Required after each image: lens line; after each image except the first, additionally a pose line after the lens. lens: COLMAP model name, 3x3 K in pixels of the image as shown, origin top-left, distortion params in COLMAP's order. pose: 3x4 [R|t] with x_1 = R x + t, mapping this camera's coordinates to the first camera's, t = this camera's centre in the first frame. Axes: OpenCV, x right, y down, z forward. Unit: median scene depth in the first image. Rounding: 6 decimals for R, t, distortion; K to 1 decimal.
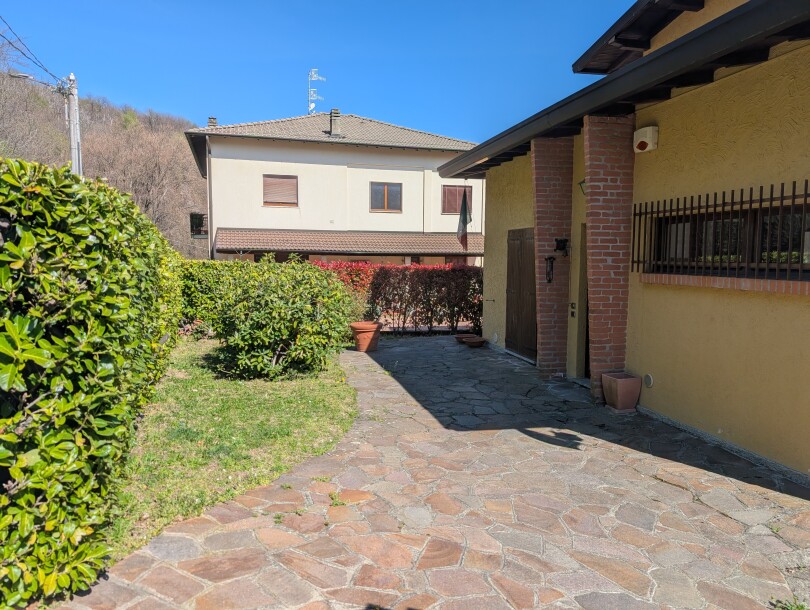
lens RADIAL K [[586.1, 0, 400.8], [0, 586.1, 302.3], [0, 0, 1]] dist [0.017491, -0.002862]
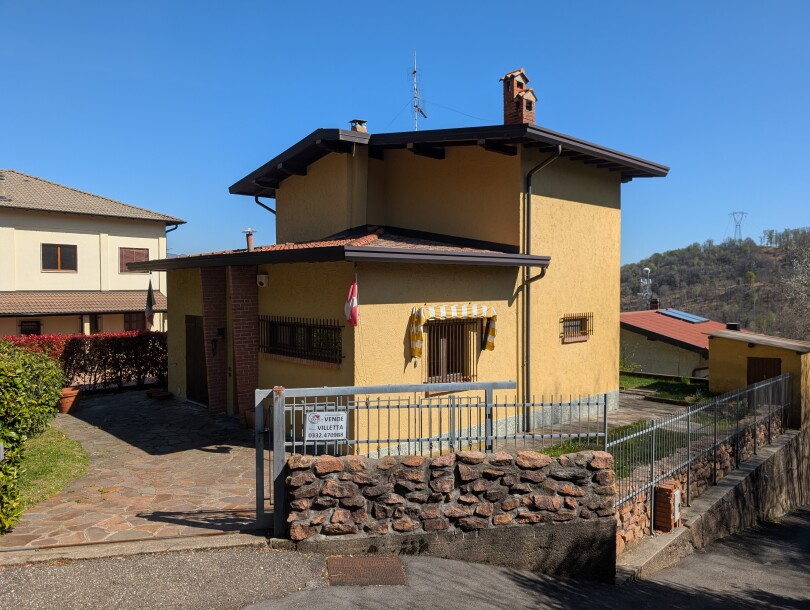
lens RADIAL K [[586.1, 0, 400.8], [0, 586.1, 302.3], [0, 0, 1]] dist [0.017491, -0.002862]
pose [[0.860913, -0.022557, 0.508251, -0.141895], [0.050607, 0.997859, -0.041435, -0.105439], [-0.506228, 0.061393, 0.860211, -0.766411]]
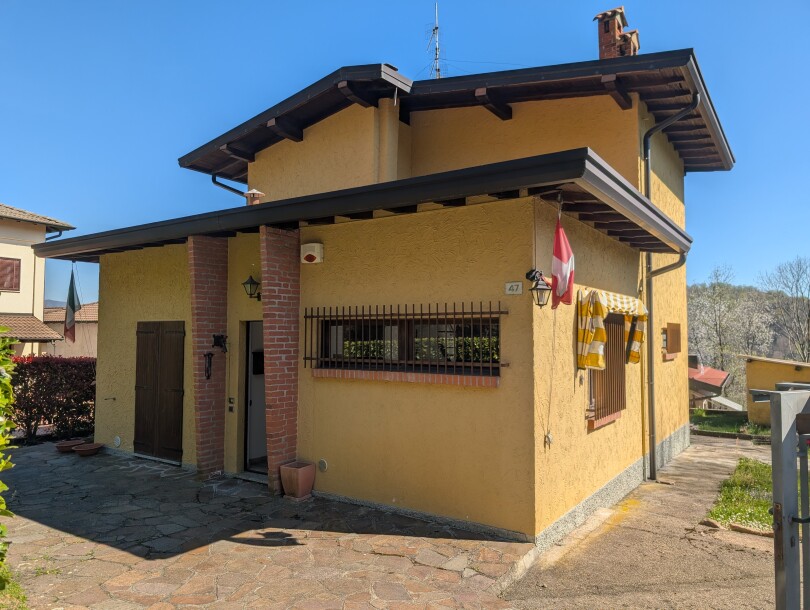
lens RADIAL K [[586.1, 0, 400.8], [0, 586.1, 302.3], [0, 0, 1]] dist [0.017491, -0.002862]
pose [[0.728552, 0.031864, 0.684249, -0.233913], [0.059645, 0.992172, -0.109710, -0.041311], [-0.682389, 0.120742, 0.720948, 0.057403]]
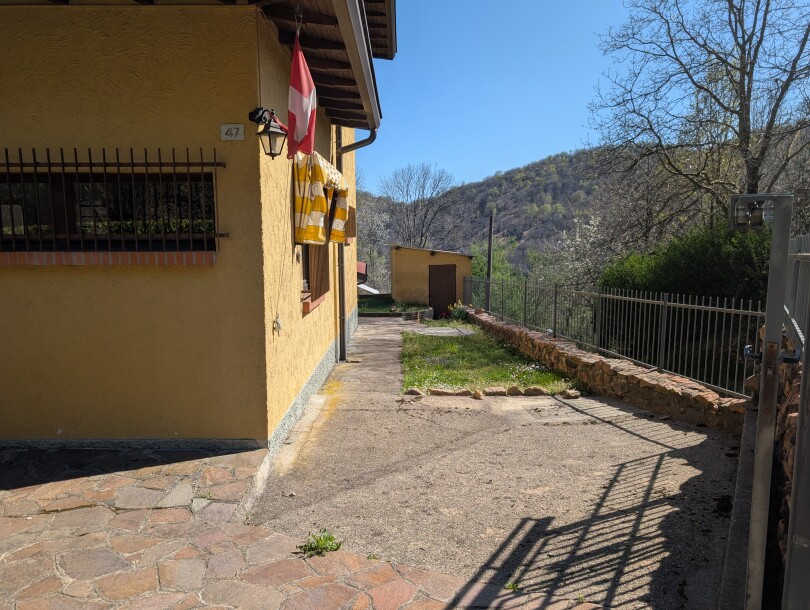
lens RADIAL K [[586.1, 0, 400.8], [0, 586.1, 302.3], [0, 0, 1]] dist [0.017491, -0.002862]
pose [[0.222551, -0.122097, 0.967245, -0.130155], [0.087461, 0.990627, 0.104925, -0.012151], [-0.970990, 0.061245, 0.231144, 0.247485]]
